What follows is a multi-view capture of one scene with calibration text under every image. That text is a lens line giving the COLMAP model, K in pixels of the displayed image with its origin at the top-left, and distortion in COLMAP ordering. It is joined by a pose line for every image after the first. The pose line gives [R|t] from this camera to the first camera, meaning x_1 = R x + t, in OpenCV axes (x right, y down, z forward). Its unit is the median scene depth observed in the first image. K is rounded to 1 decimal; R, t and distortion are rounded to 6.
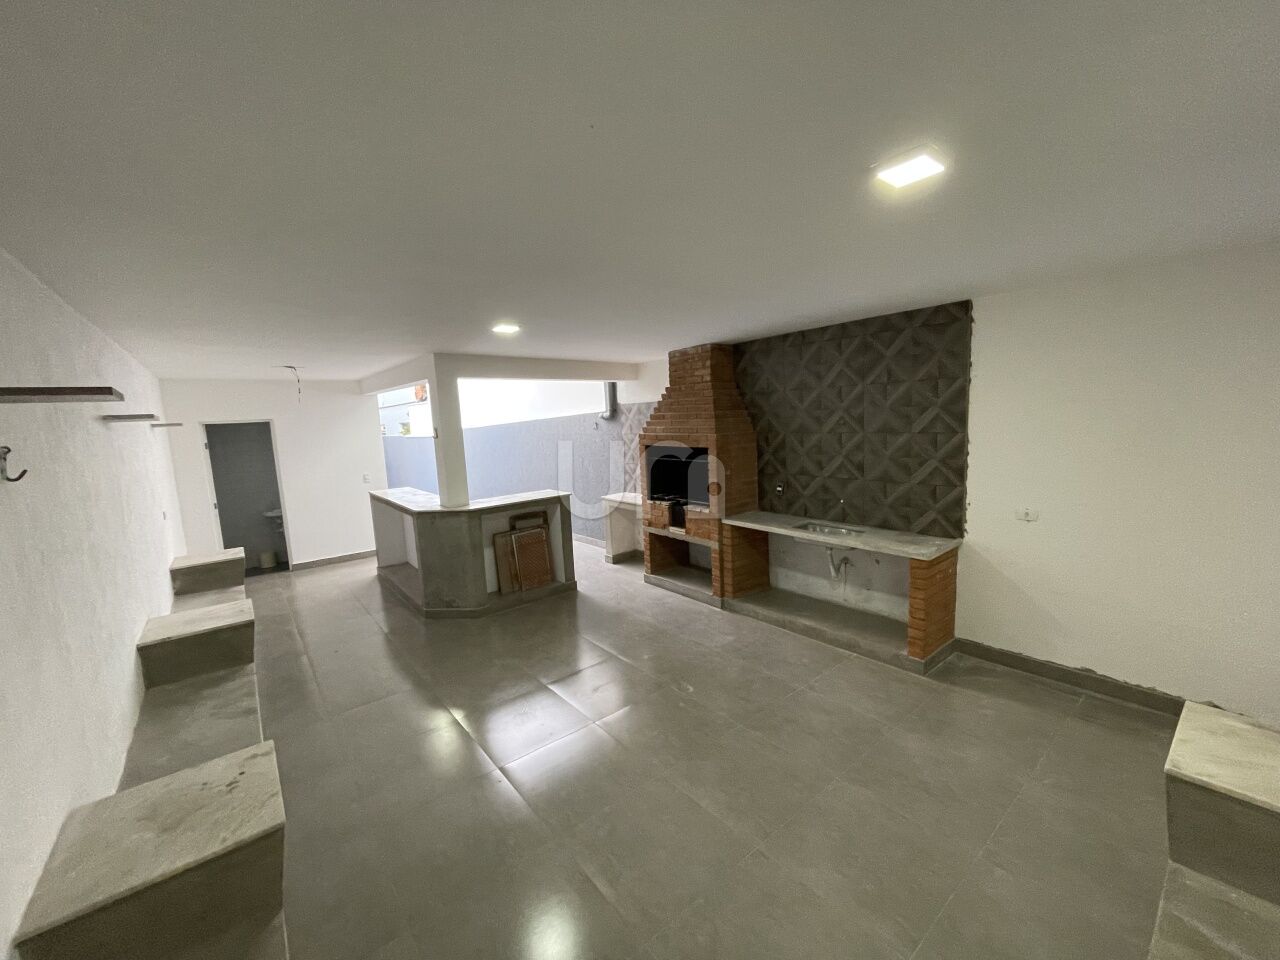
lens RADIAL K [[515.0, 0, 638.4], [0, 515.0, 475.8], [0, 0, 1]] dist [-0.004048, -0.000105]
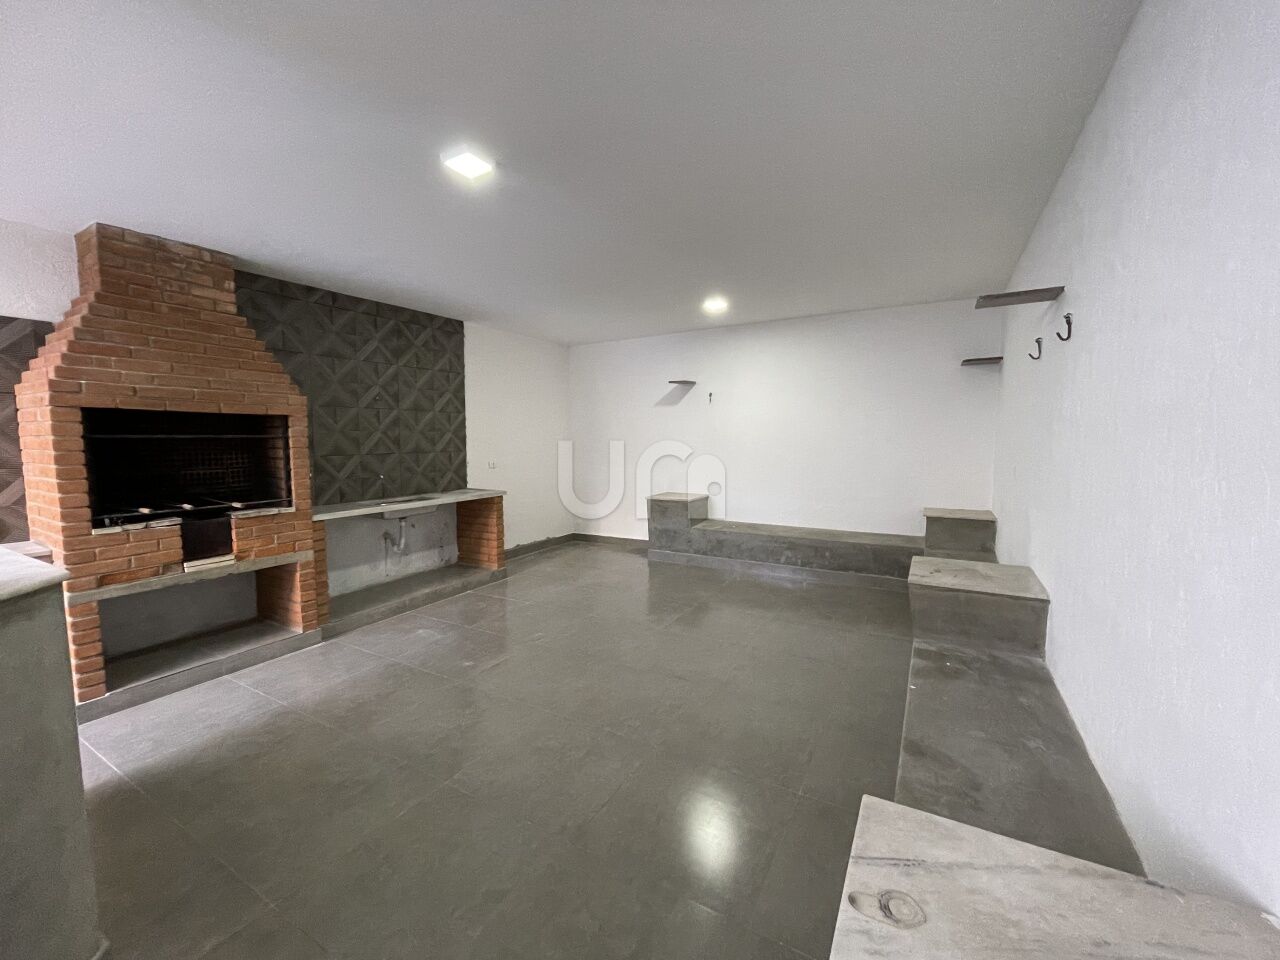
lens RADIAL K [[515.0, 0, 637.3], [0, 515.0, 481.8], [0, 0, 1]] dist [-0.004048, -0.000105]
pose [[-0.360931, -0.031926, 0.932046, -0.755277], [0.134944, 0.987108, 0.086068, 0.041080], [-0.922778, 0.156839, -0.351970, 0.929427]]
